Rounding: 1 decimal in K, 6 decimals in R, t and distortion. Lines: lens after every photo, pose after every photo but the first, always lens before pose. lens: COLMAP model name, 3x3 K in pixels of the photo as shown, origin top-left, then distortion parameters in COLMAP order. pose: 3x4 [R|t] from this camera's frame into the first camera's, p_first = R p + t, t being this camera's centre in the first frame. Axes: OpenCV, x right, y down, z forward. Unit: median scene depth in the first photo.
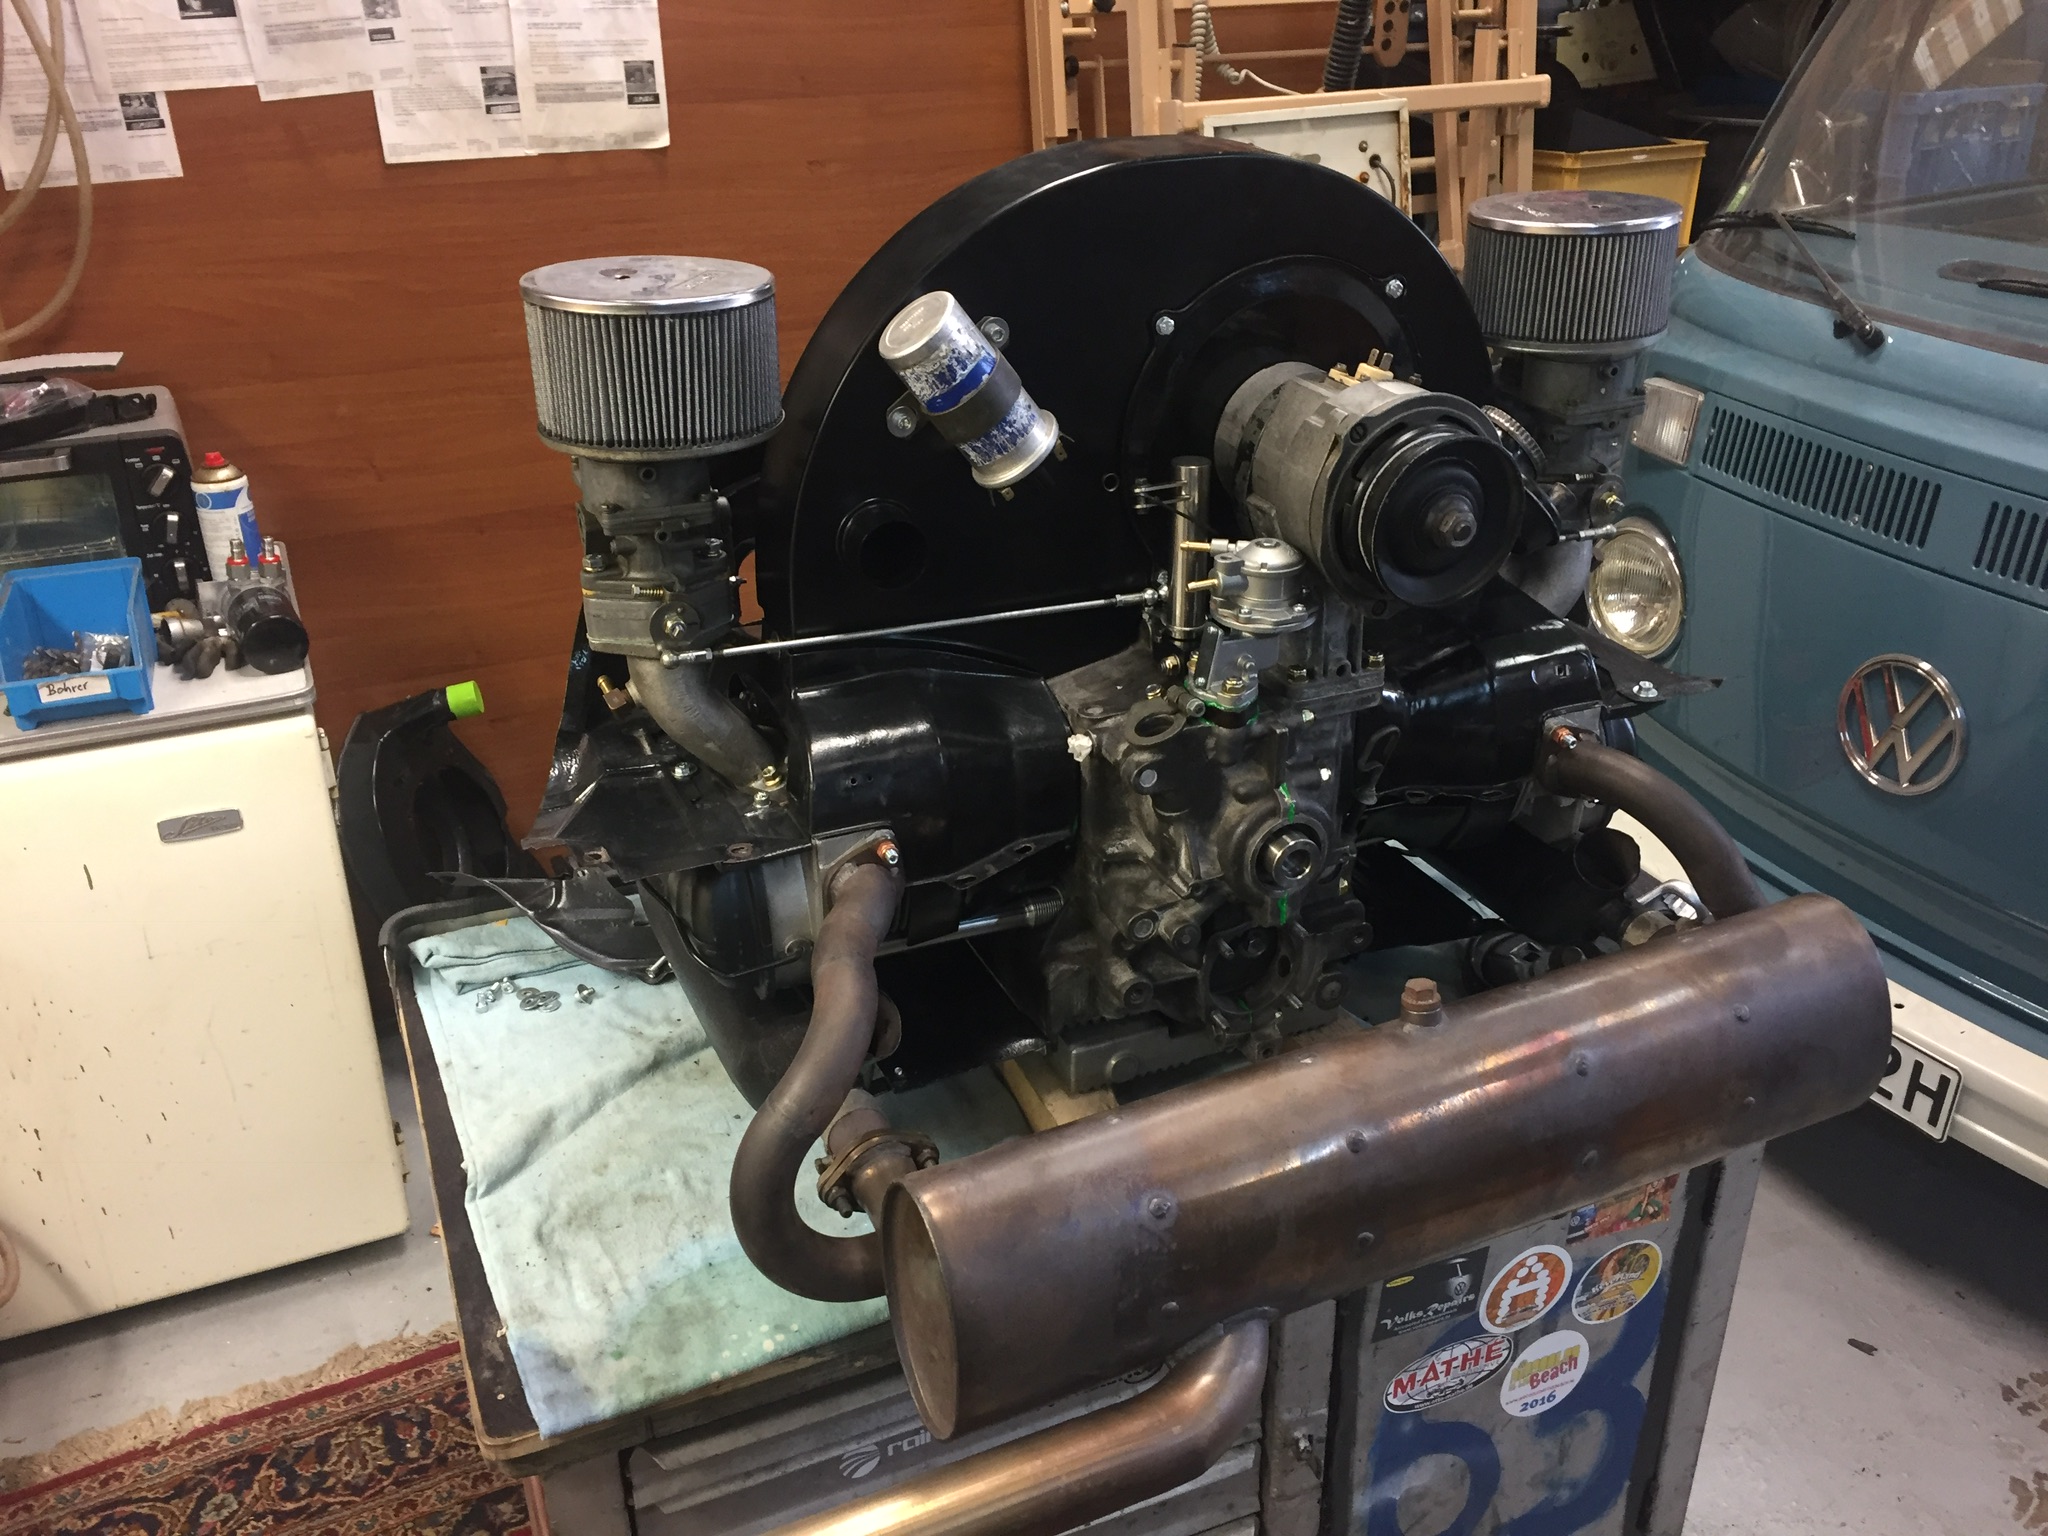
lens RADIAL K [[1750.2, 0, 1020.0], [0, 1750.2, 768.2], [0, 0, 1]] dist [0.059316, -0.067778]
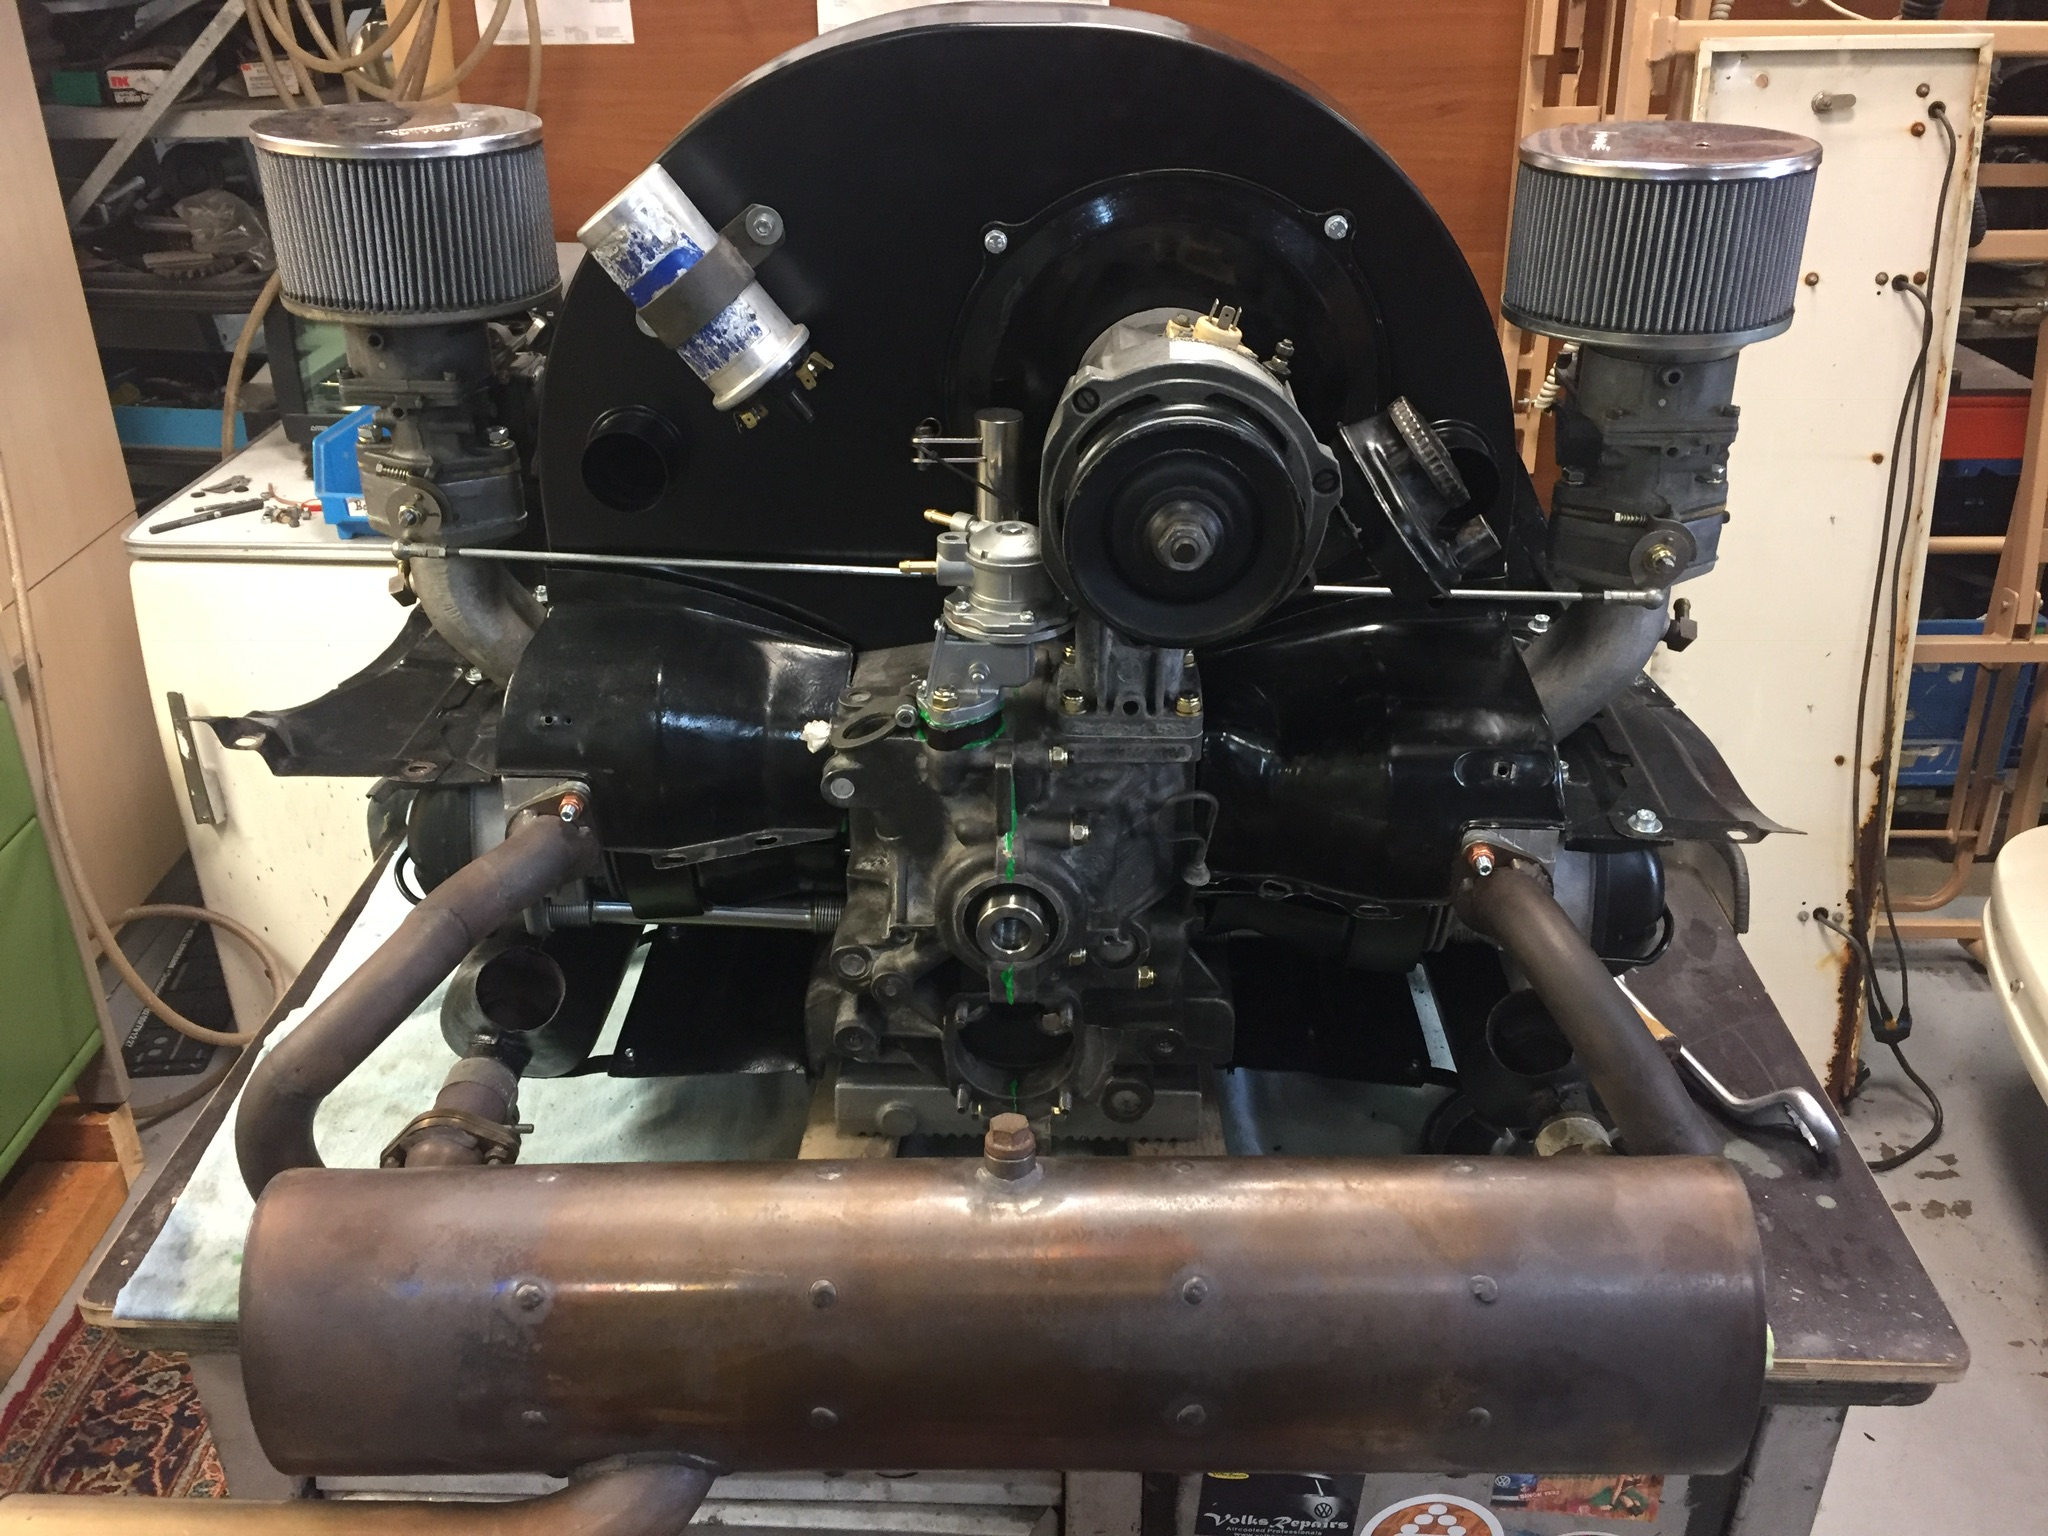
lens RADIAL K [[1750.2, 0, 1016.3], [0, 1750.2, 766.7], [0, 0, 1]] dist [0.059316, -0.067778]
pose [[0.904925, 0.208924, -0.370757, 0.435162], [-0.196287, 0.977902, 0.071968, -0.076685], [0.377599, 0.007649, 0.925937, 0.261877]]
